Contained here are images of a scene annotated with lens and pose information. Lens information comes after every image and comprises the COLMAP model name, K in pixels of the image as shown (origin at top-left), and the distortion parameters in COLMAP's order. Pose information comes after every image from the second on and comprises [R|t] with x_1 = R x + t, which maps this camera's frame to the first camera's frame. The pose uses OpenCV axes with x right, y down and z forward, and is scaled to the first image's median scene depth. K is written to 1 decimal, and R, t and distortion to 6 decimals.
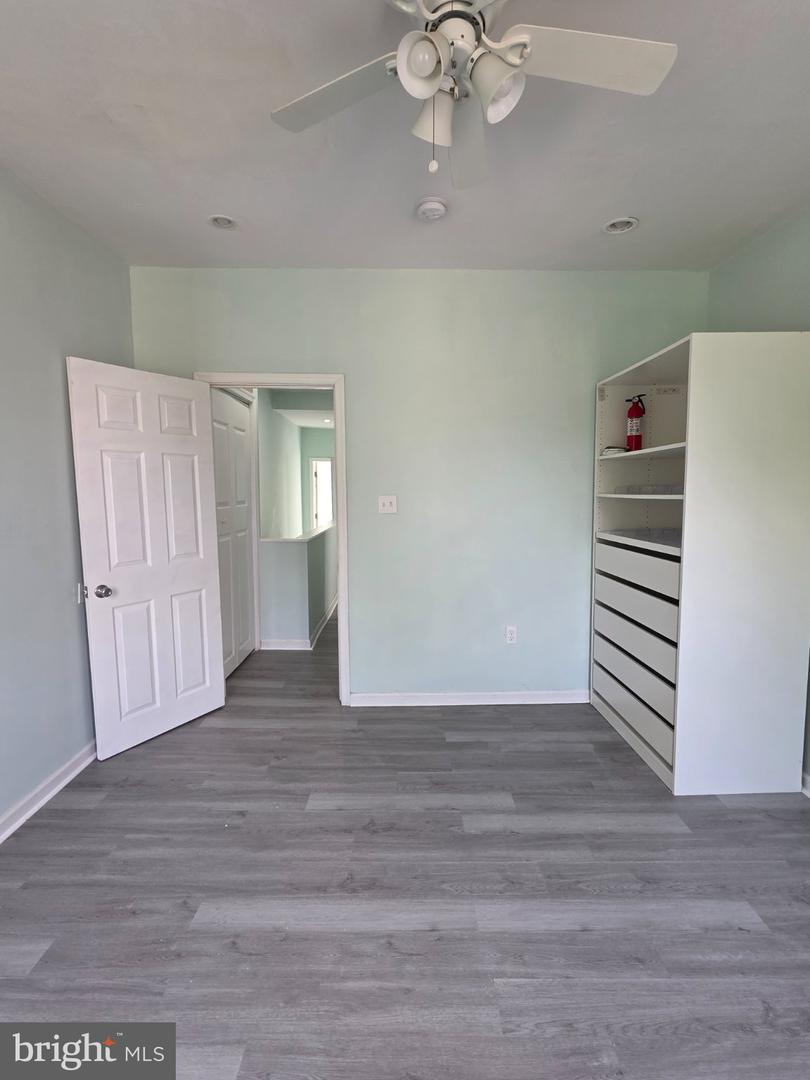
lens RADIAL K [[510.8, 0, 404.4], [0, 510.8, 538.1], [0, 0, 1]] dist [0.003372, 0.002051]
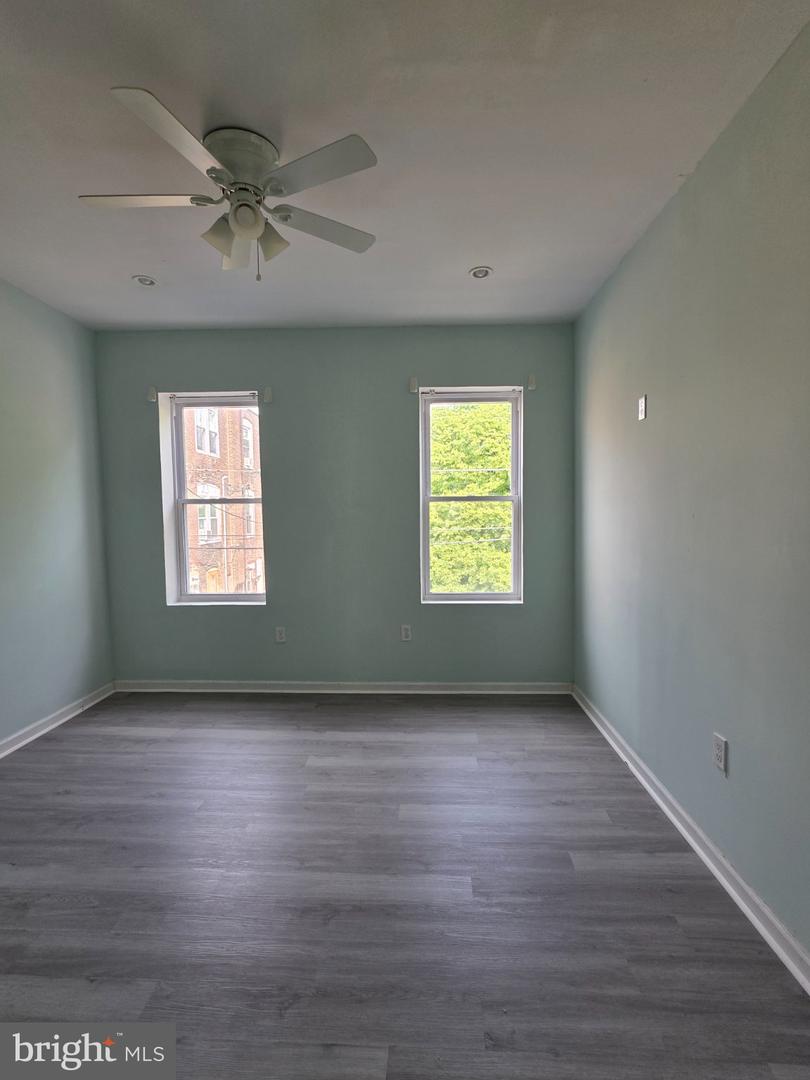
lens RADIAL K [[510.8, 0, 405.8], [0, 510.8, 544.5], [0, 0, 1]] dist [0.003372, 0.002051]
pose [[-0.999025, 0.008505, 0.043323, -0.267007], [0.015360, 0.986923, 0.160459, -0.137231], [-0.041392, 0.160968, -0.986091, 1.629723]]
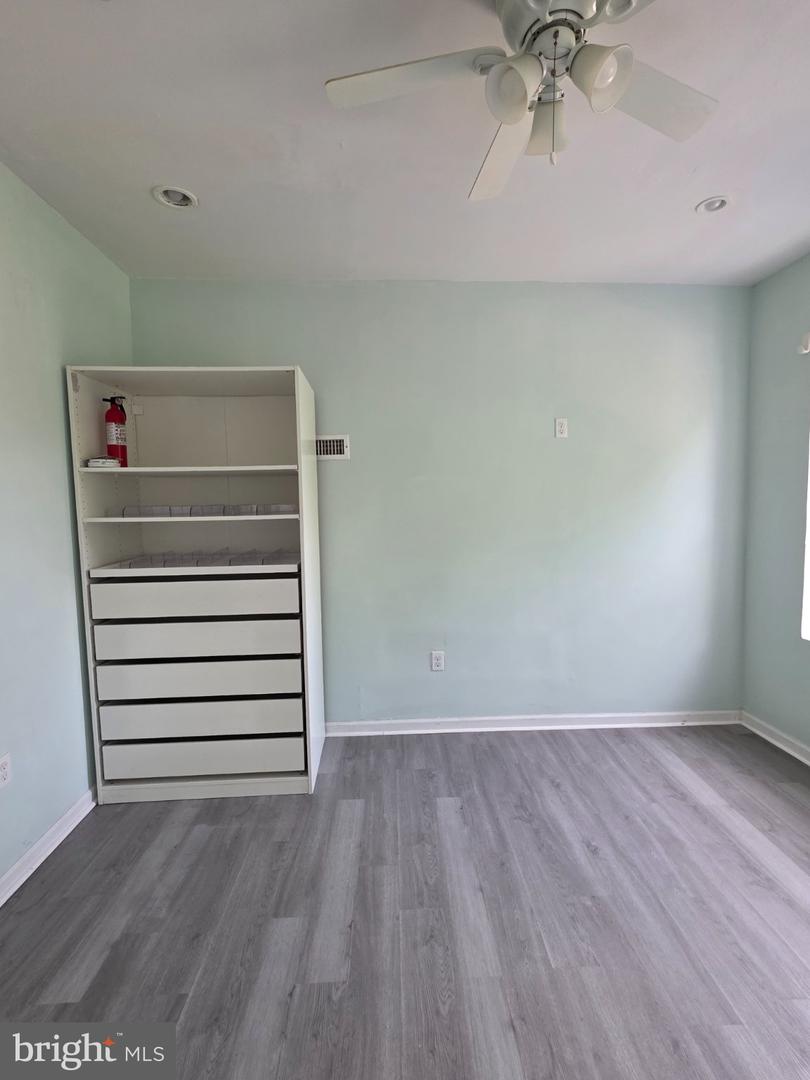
lens RADIAL K [[510.8, 0, 408.4], [0, 510.8, 538.7], [0, 0, 1]] dist [0.003372, 0.002051]
pose [[-0.039658, -0.066522, 0.996996, -0.584448], [0.109926, 0.991435, 0.070524, -0.091792], [-0.993148, 0.112393, -0.032006, 0.885417]]
